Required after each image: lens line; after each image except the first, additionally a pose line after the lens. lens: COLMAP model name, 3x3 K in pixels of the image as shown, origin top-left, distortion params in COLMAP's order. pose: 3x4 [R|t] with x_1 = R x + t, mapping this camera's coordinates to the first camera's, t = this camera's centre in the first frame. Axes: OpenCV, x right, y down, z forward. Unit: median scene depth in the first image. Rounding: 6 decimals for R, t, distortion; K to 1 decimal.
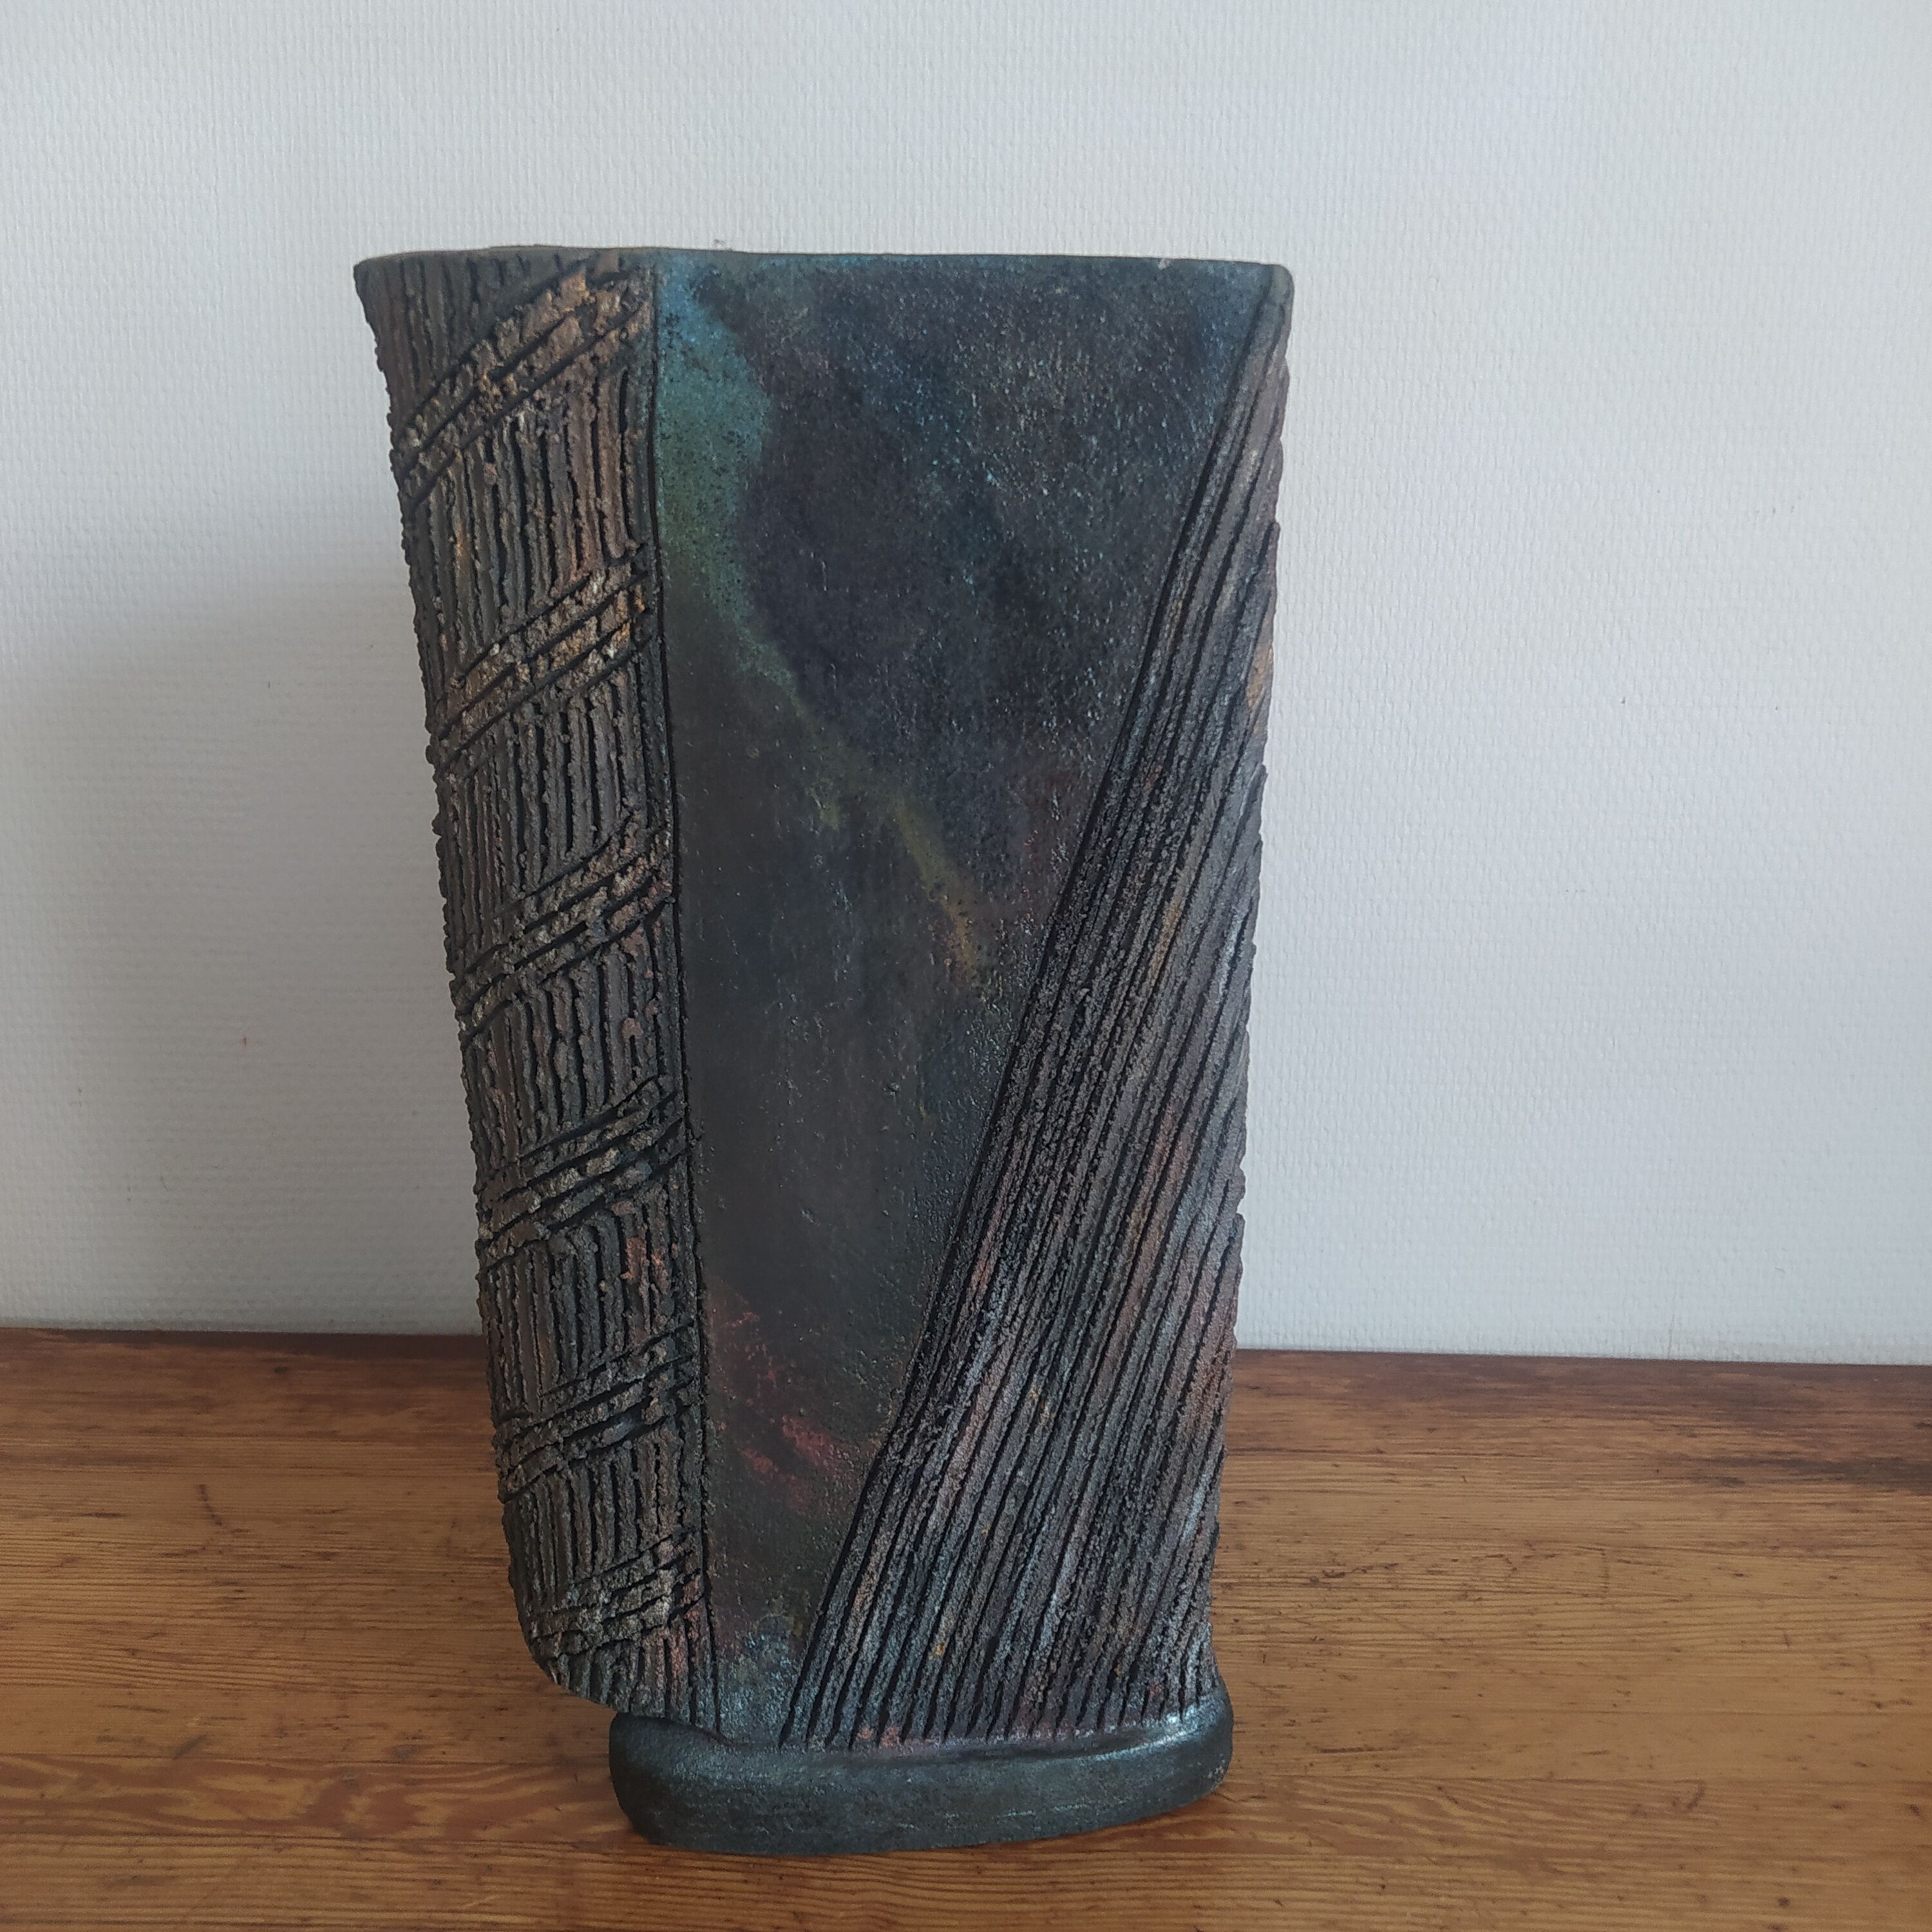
lens RADIAL K [[1967.2, 0, 957.6], [0, 1967.2, 968.0], [0, 0, 1]] dist [0.105407, -0.230751]
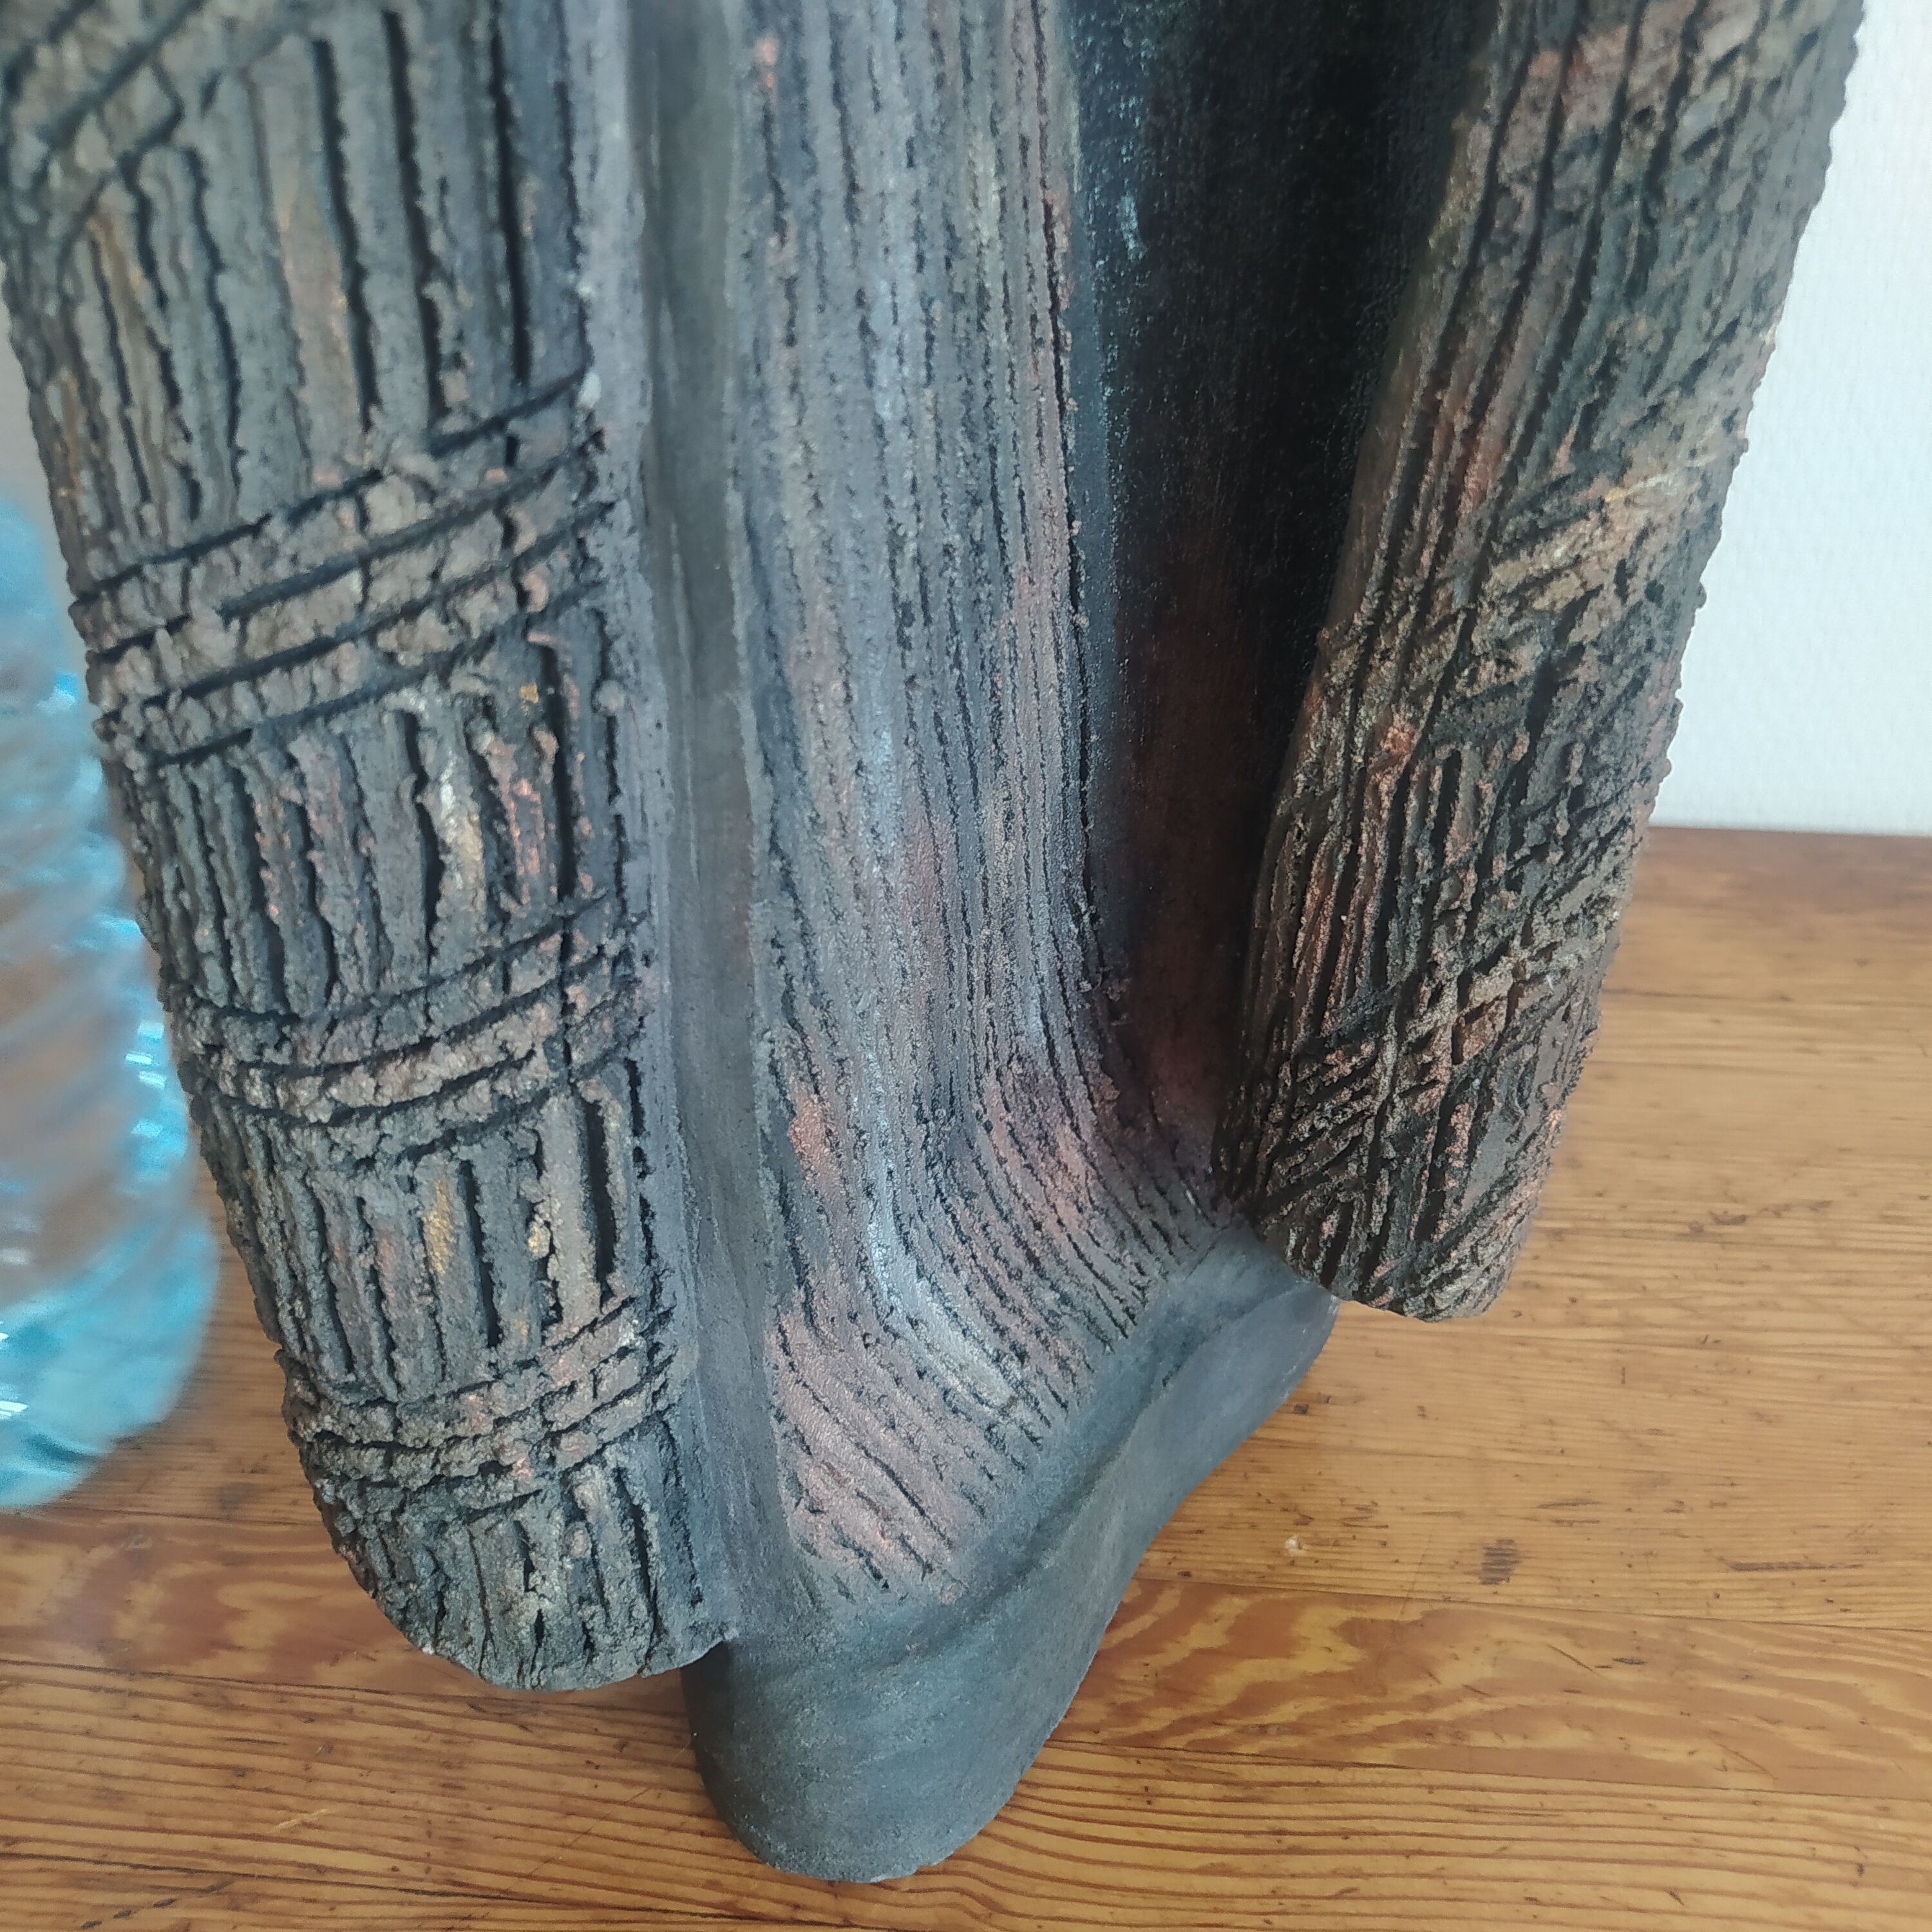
lens RADIAL K [[1975.7, 0, 966.0], [0, 1975.7, 966.0], [0, 0, 1]] dist [0.105393, -0.226309]
pose [[0.996116, 0.030642, -0.082545, -0.001272], [-0.002820, 0.948114, 0.317917, 0.029875], [0.088004, -0.316449, 0.944519, 0.416834]]
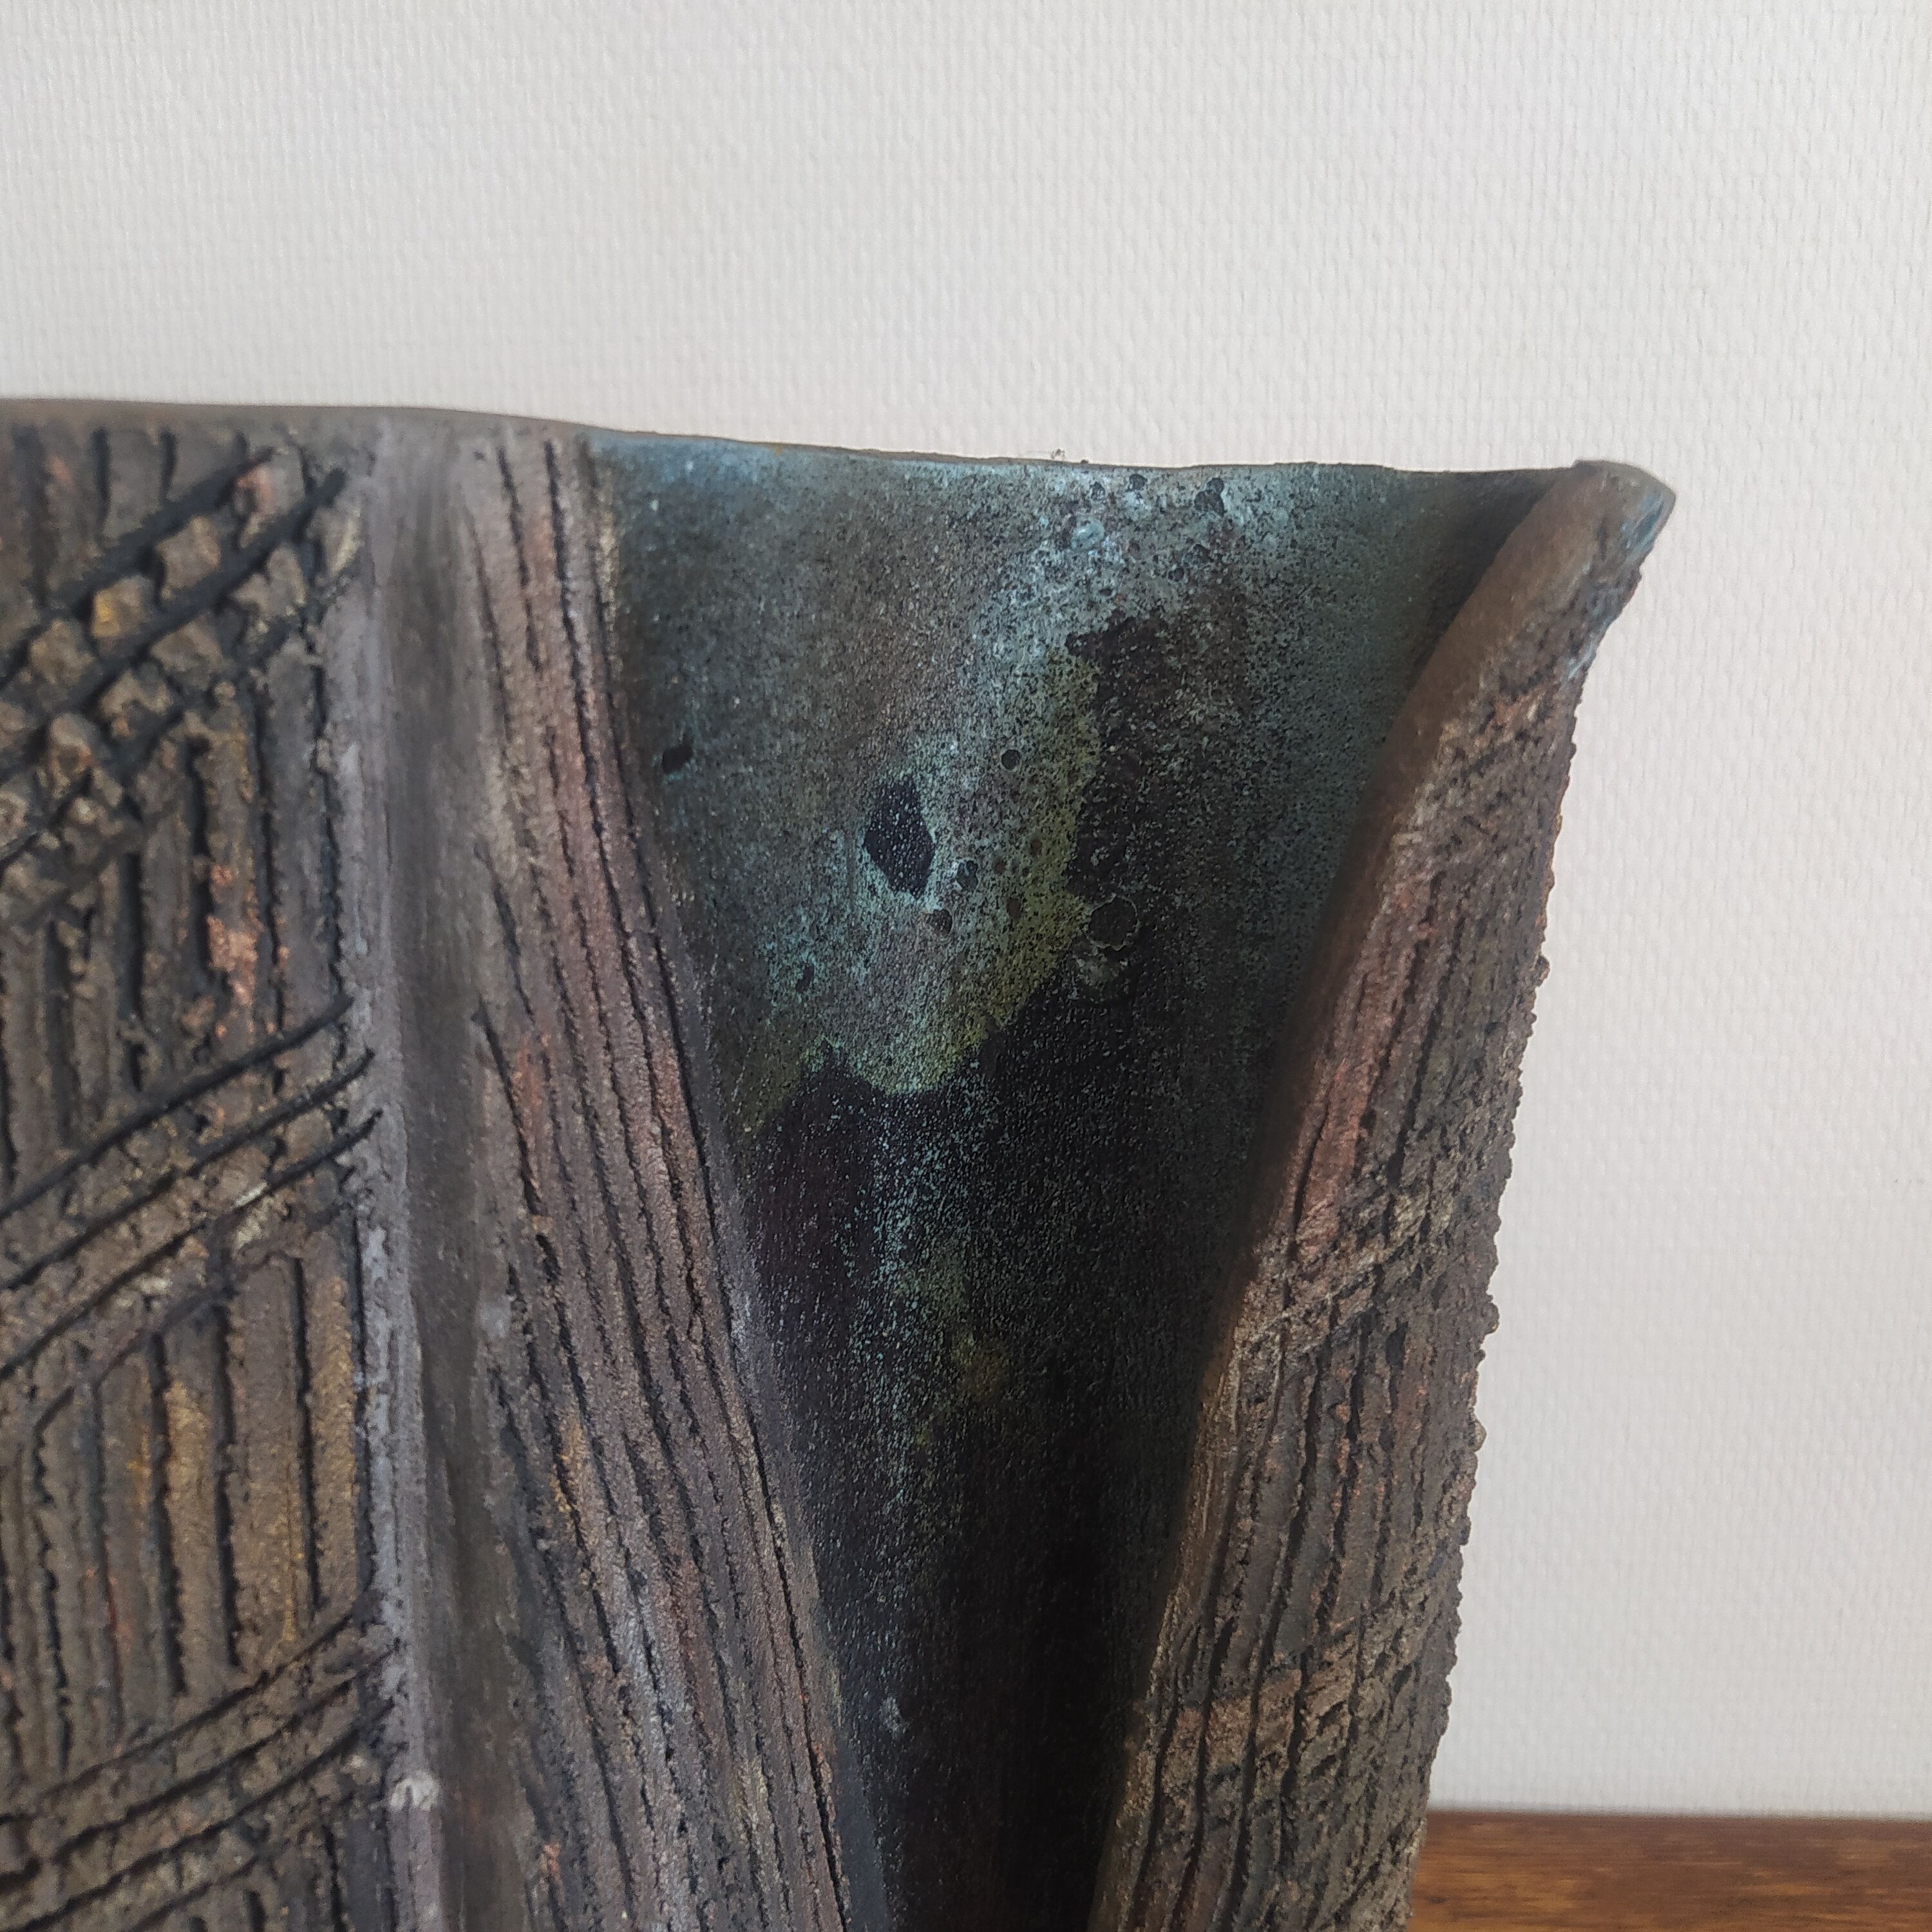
lens RADIAL K [[1982.0, 0, 960.8], [0, 1982.0, 961.3], [0, 0, 1]] dist [0.103939, -0.243522]
pose [[0.997553, -0.012807, -0.068725, 0.044990], [0.015172, 0.999307, 0.034002, -0.177662], [0.068242, -0.034961, 0.997056, 0.370246]]
